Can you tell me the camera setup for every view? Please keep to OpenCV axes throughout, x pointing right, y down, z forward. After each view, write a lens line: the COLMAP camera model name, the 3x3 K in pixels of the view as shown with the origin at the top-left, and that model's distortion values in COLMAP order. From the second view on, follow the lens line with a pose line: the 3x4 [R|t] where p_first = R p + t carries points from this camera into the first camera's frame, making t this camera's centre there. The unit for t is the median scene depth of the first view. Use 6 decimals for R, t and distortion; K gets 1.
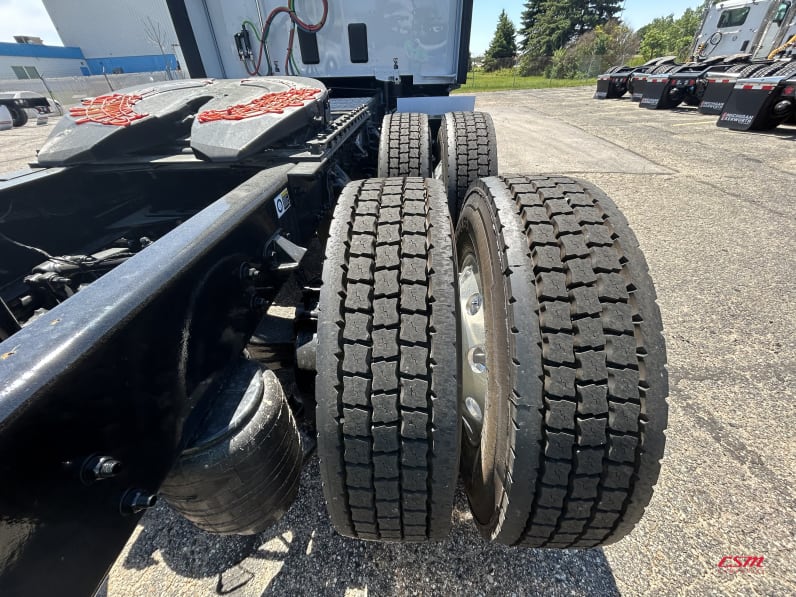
lens RADIAL K [[321.1, 0, 397.3], [0, 321.1, 298.8], [0, 0, 1]] dist [-0.001786, 0.000570]
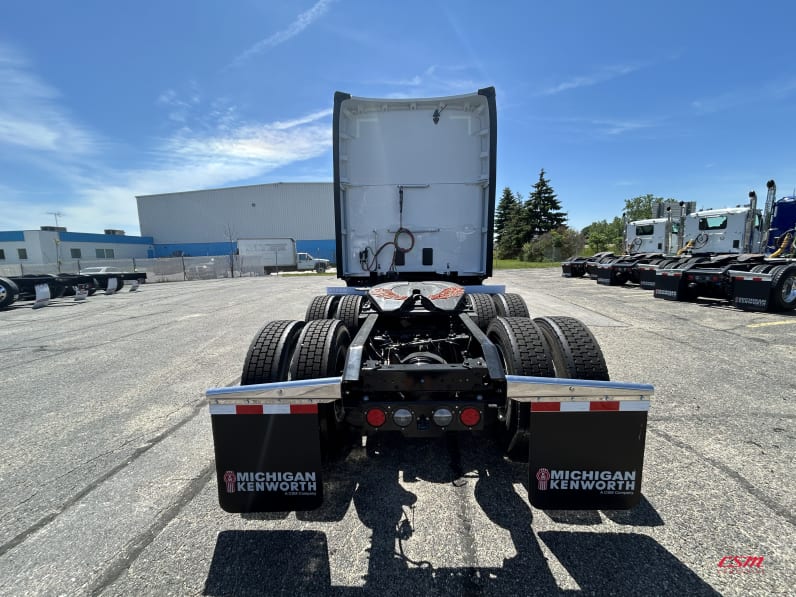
lens RADIAL K [[321.1, 0, 397.3], [0, 321.1, 298.8], [0, 0, 1]] dist [-0.001786, 0.000570]
pose [[0.999910, 0.008342, 0.010500, -0.099011], [-0.002617, 0.889317, -0.457284, 0.076822], [-0.013153, 0.457216, 0.889259, -0.158101]]
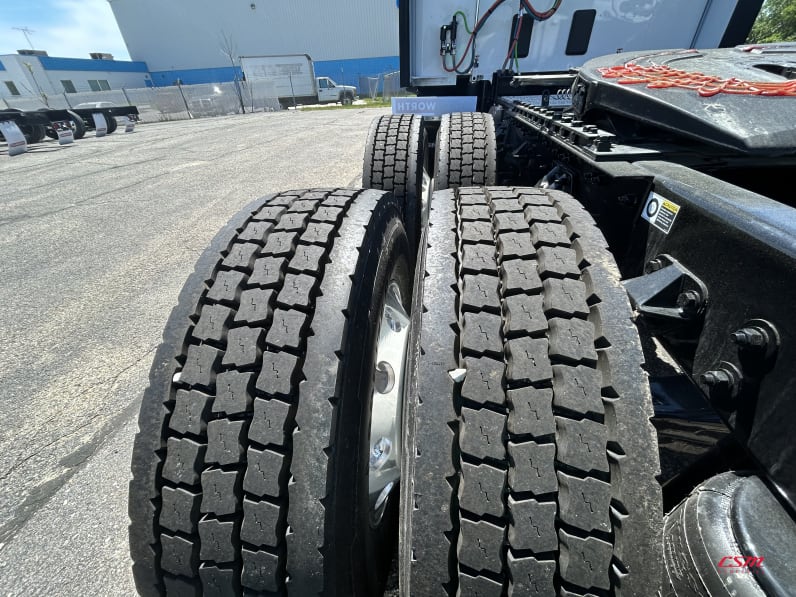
lens RADIAL K [[321.1, 0, 397.3], [0, 321.1, 298.8], [0, 0, 1]] dist [-0.001786, 0.000570]
pose [[0.996625, 0.036118, -0.073720, -0.170966], [-0.037610, 0.999113, -0.018954, -0.009672], [0.072970, 0.021663, 0.997099, 0.032245]]
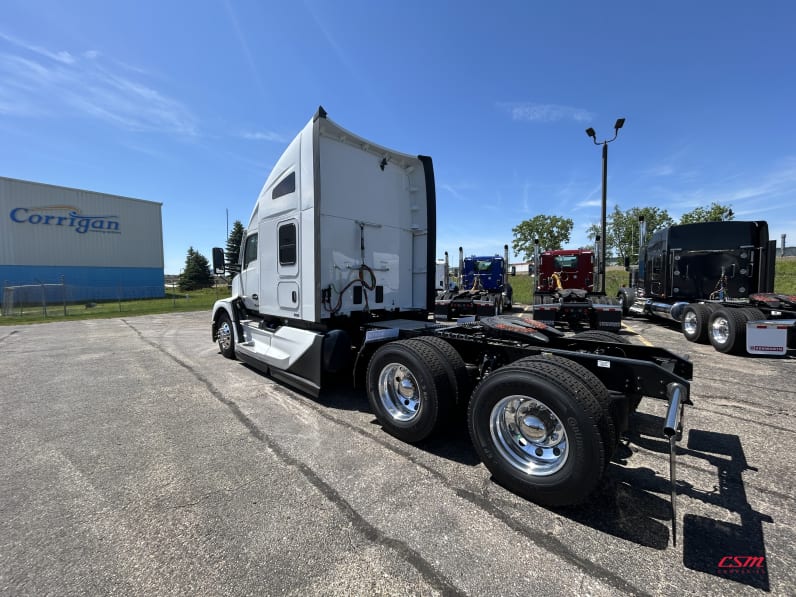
lens RADIAL K [[317.1, 0, 398.0], [0, 317.1, 298.5], [0, 0, 1]] dist [-0.004605, 0.000399]
pose [[0.653357, -0.013130, 0.756936, -0.453605], [0.430451, 0.828940, -0.357170, -0.028160], [-0.622765, 0.559183, 0.547246, -0.011207]]
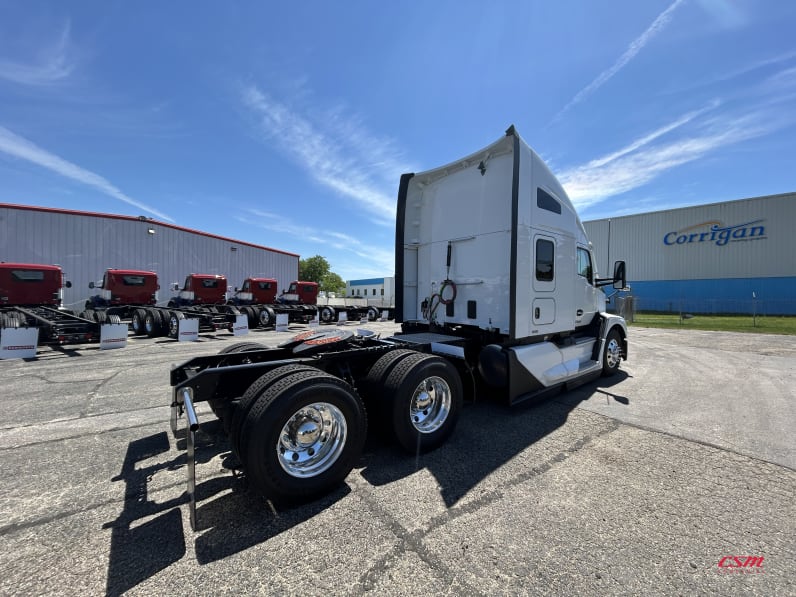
lens RADIAL K [[321.1, 0, 397.3], [0, 321.1, 298.8], [0, 0, 1]] dist [-0.001786, 0.000570]
pose [[0.650864, 0.044442, -0.757892, 0.294294], [-0.463327, 0.814073, -0.350161, -0.018297], [0.601418, 0.579059, 0.550442, -0.069694]]
